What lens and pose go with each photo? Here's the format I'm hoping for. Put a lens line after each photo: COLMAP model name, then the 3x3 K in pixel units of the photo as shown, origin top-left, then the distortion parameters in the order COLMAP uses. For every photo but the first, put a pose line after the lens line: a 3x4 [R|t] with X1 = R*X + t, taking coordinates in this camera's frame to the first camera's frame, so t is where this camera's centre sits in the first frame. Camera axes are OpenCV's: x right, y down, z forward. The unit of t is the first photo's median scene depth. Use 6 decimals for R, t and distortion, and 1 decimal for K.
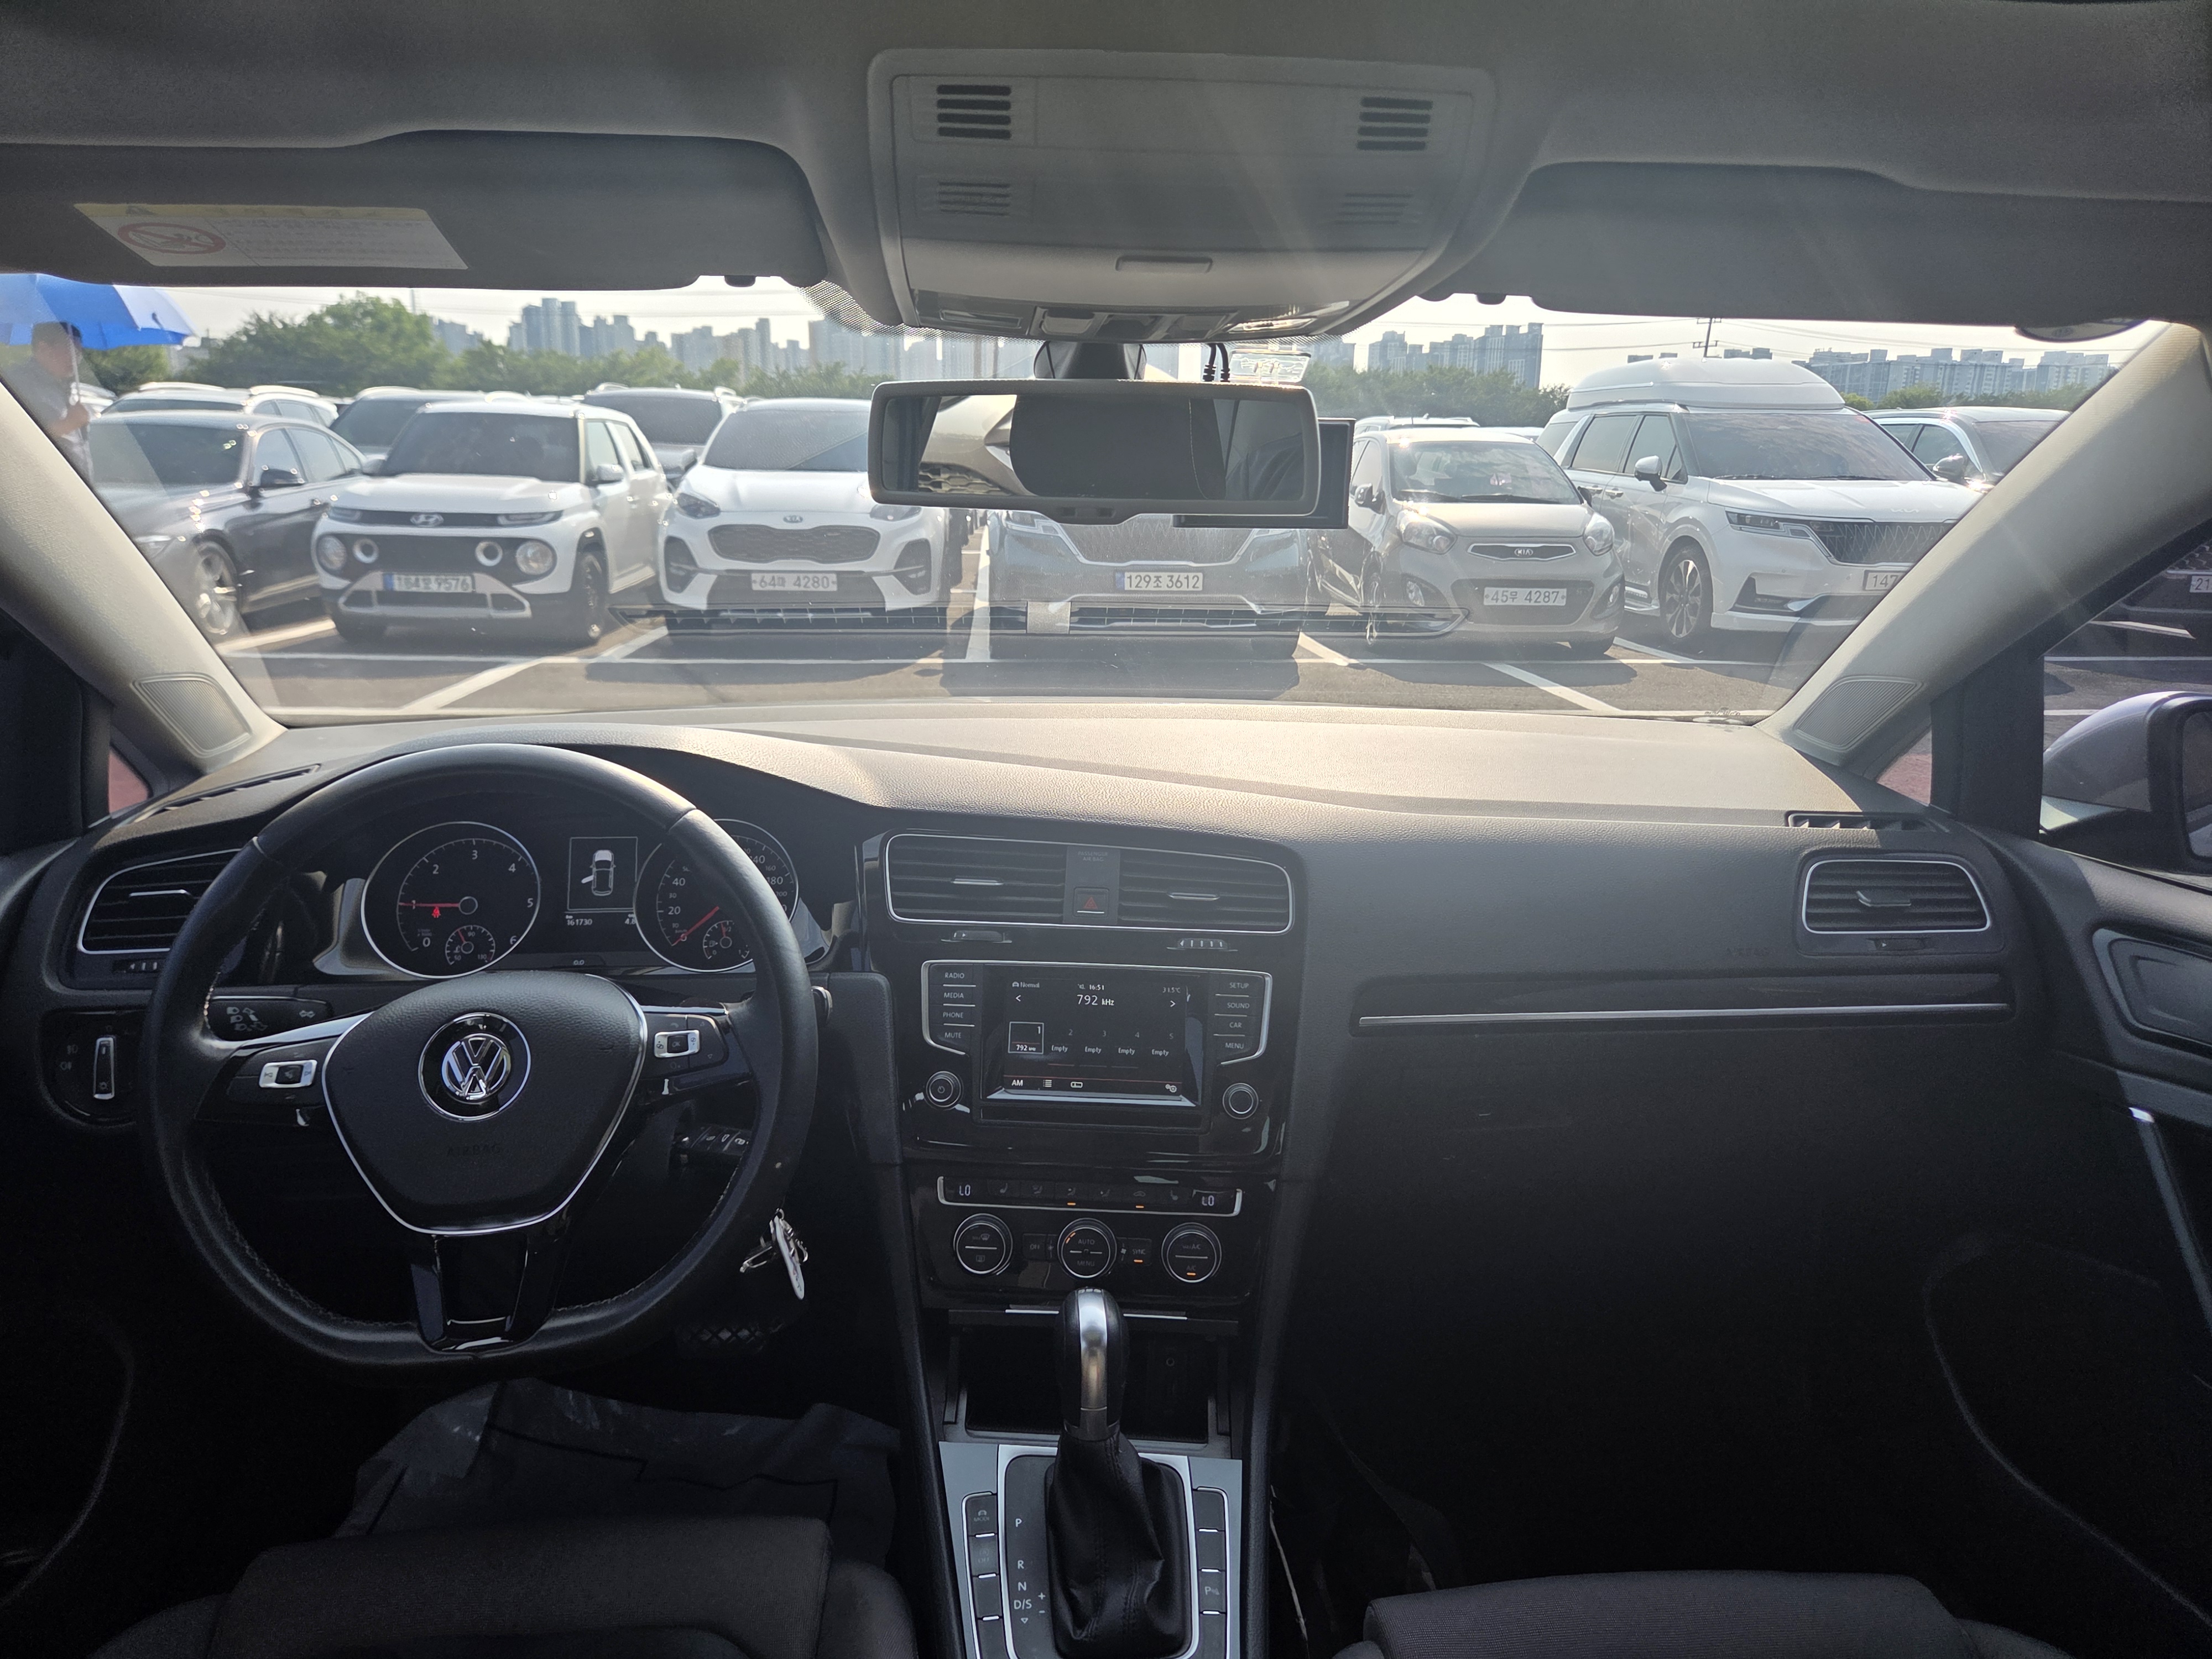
lens RADIAL K [[1516.4, 0, 1104.1], [0, 1516.4, 869.0], [0, 0, 1]] dist [0.056989, -0.051393]
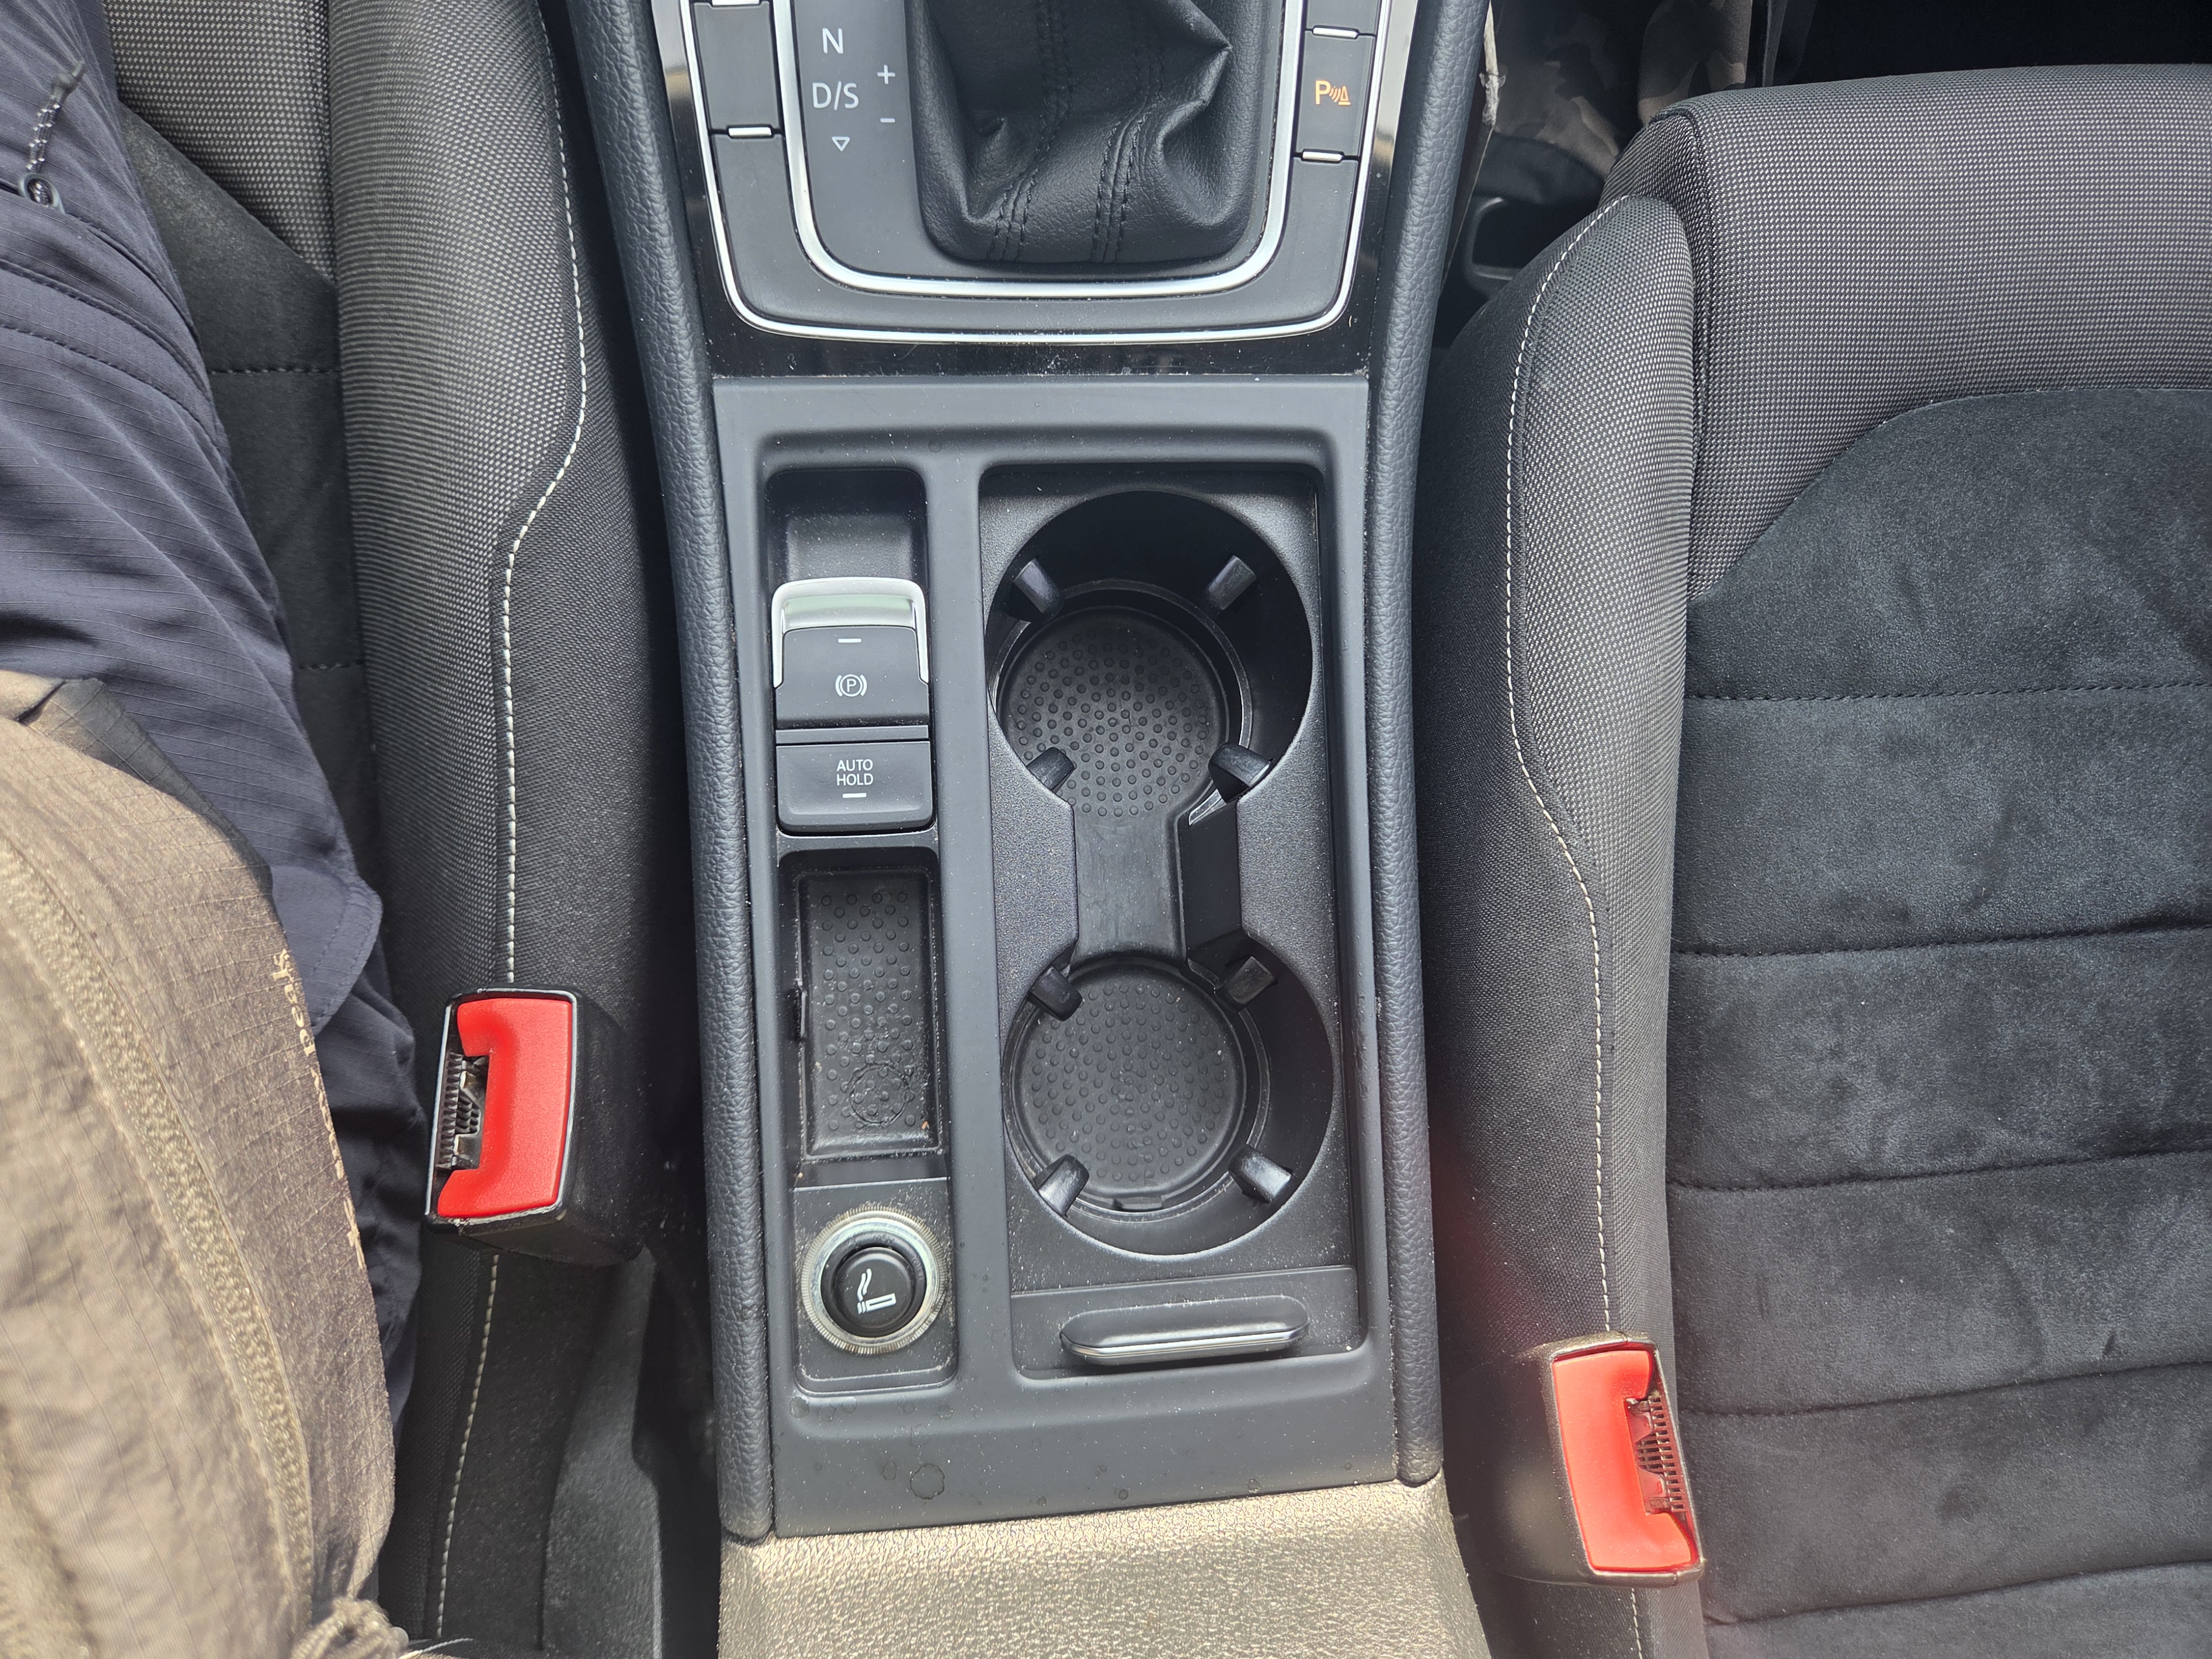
lens RADIAL K [[1555.2, 0, 1103.5], [0, 1555.2, 844.3], [0, 0, 1]] dist [0.057148, -0.067940]
pose [[0.995245, 0.042817, 0.087490, -0.010966], [-0.097336, 0.403072, 0.909977, 0.161053], [0.003698, -0.914166, 0.405323, 0.553377]]
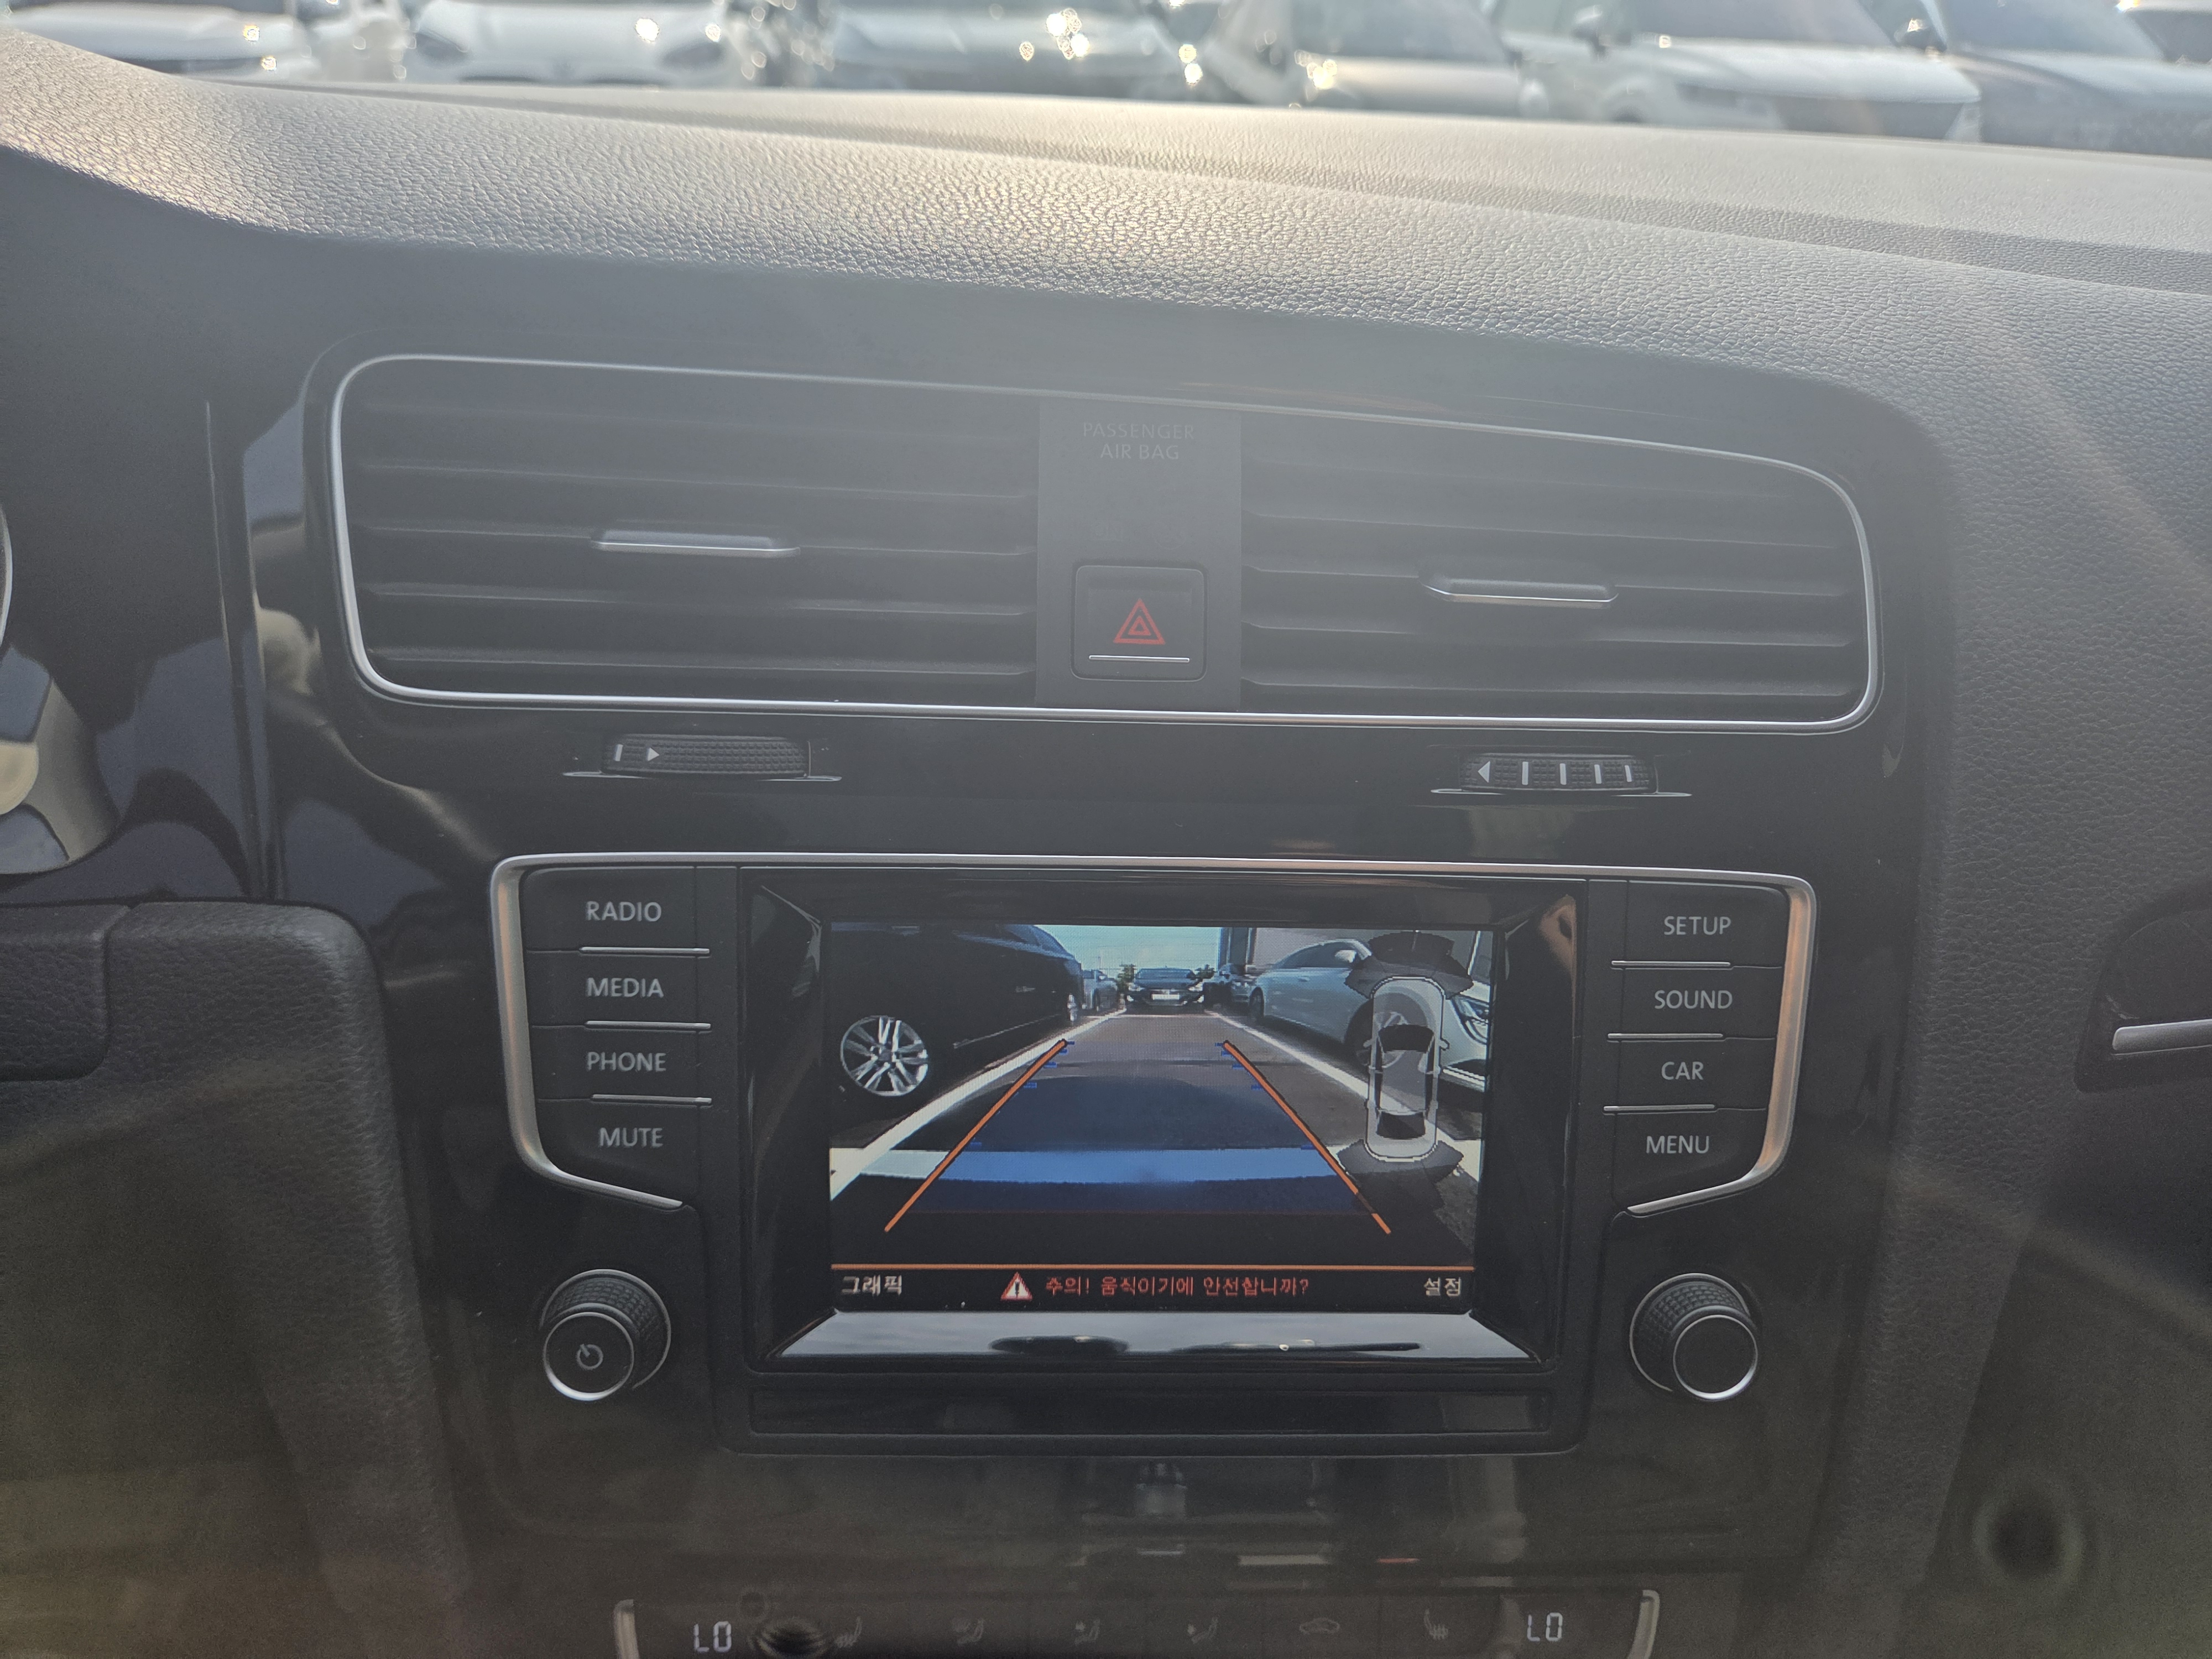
lens RADIAL K [[1523.0, 0, 1107.9], [0, 1523.0, 866.2], [0, 0, 1]] dist [0.064187, -0.096106]
pose [[0.995169, -0.026941, 0.094407, -0.038876], [0.005082, 0.974458, 0.224511, 0.003799], [-0.098044, -0.222947, 0.969888, 0.709730]]
